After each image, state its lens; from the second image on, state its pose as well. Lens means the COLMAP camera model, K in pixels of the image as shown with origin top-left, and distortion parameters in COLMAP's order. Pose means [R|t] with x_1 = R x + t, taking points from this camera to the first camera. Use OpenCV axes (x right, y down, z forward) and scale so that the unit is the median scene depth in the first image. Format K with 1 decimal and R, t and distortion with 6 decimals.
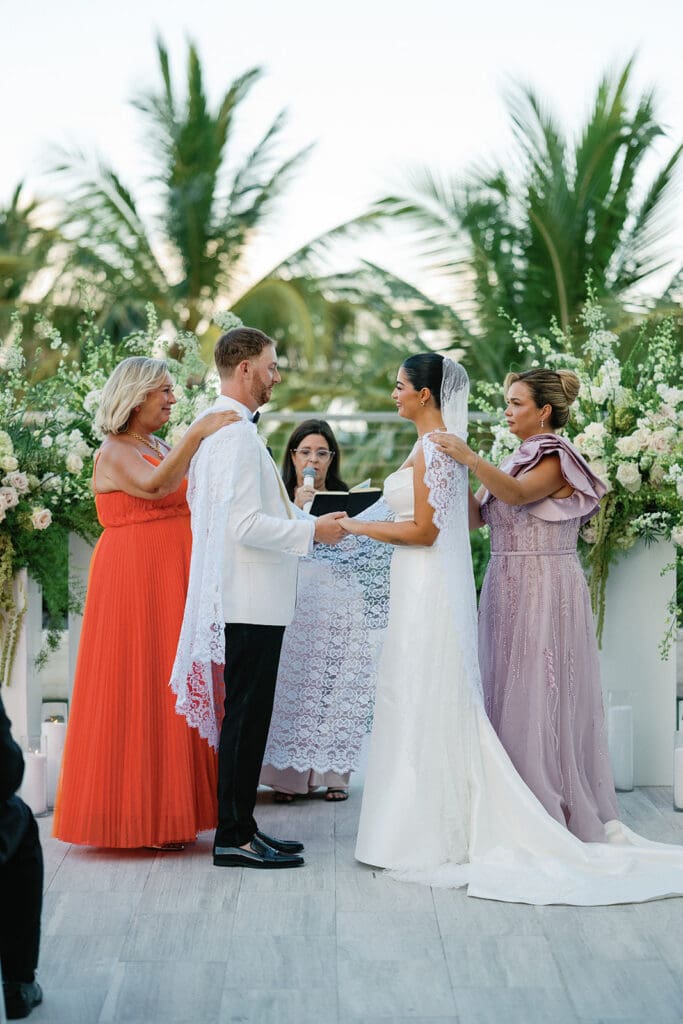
lens RADIAL K [[1540.1, 0, 341.5], [0, 1540.1, 512.0], [0, 0, 1]] dist [-0.010480, -0.057670]
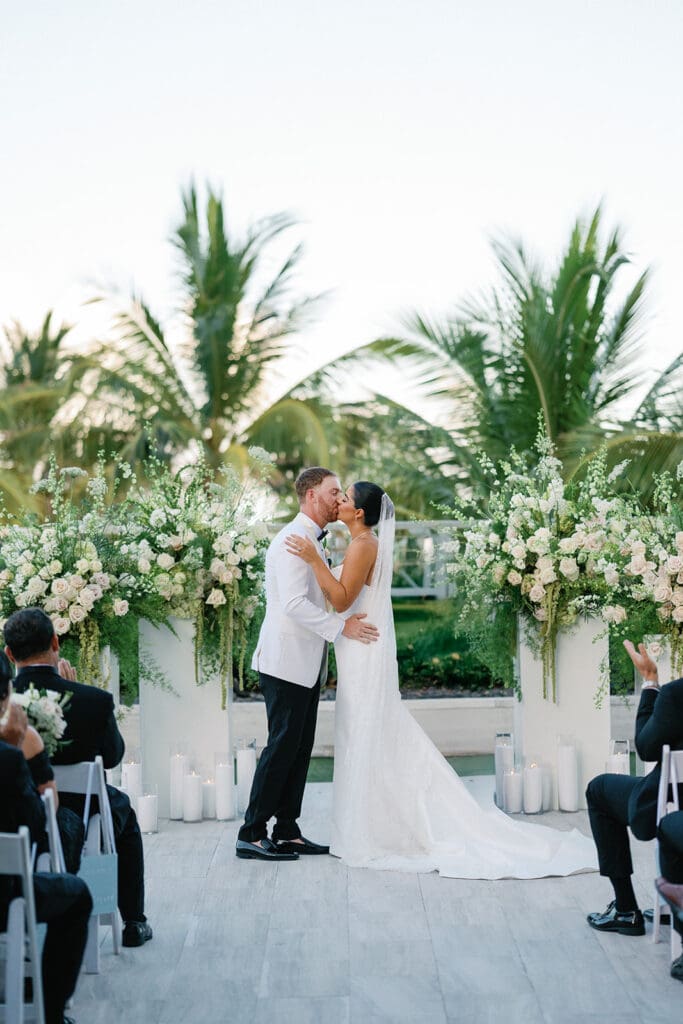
lens RADIAL K [[1540.1, 0, 341.5], [0, 1540.1, 512.0], [0, 0, 1]] dist [-0.010480, -0.057670]
pose [[0.999812, -0.016746, -0.009819, 0.007403], [0.016030, 0.997493, -0.068927, 0.015151], [0.010949, 0.068756, 0.997573, -0.291554]]
